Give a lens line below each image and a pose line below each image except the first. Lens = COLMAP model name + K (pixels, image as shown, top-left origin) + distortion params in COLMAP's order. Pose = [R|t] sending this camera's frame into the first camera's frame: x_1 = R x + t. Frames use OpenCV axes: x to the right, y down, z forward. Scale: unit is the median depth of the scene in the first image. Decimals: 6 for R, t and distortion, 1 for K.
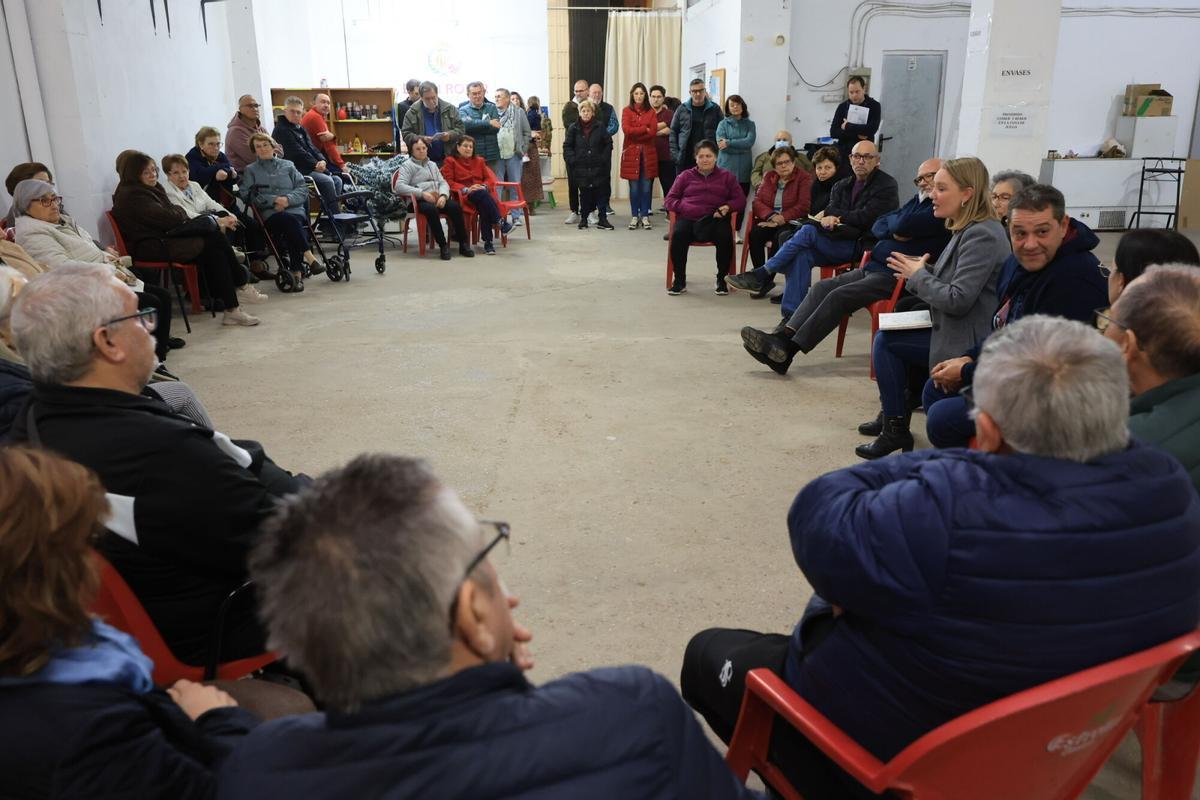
lens RADIAL K [[941.6, 0, 600.0], [0, 941.6, 400.0], [0, 0, 1]] dist [-0.003548, -0.002926]
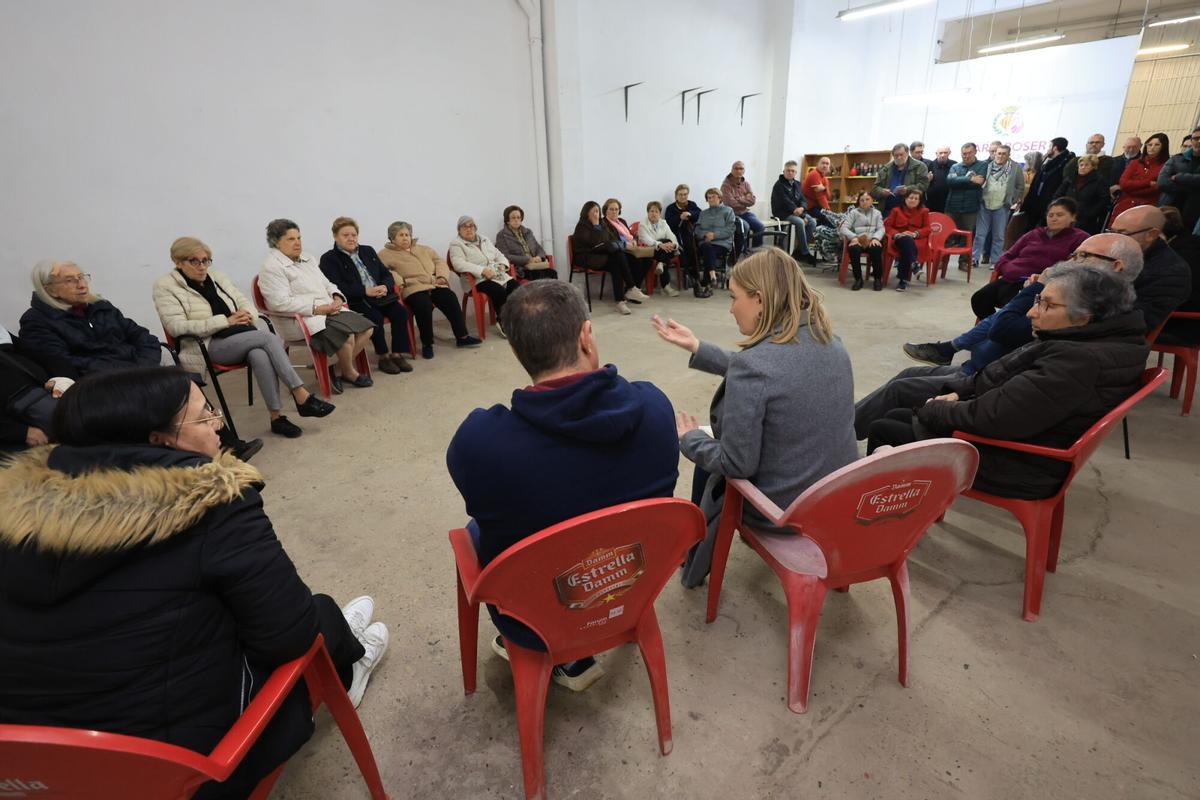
lens RADIAL K [[594.1, 0, 600.0], [0, 594.1, 400.0], [0, 0, 1]] dist [-0.010476, 0.001462]
pose [[0.590863, 0.271339, -0.759774, 0.254617], [-0.213062, 0.960792, 0.177434, -0.069986], [0.778130, 0.057040, 0.625508, 0.228155]]
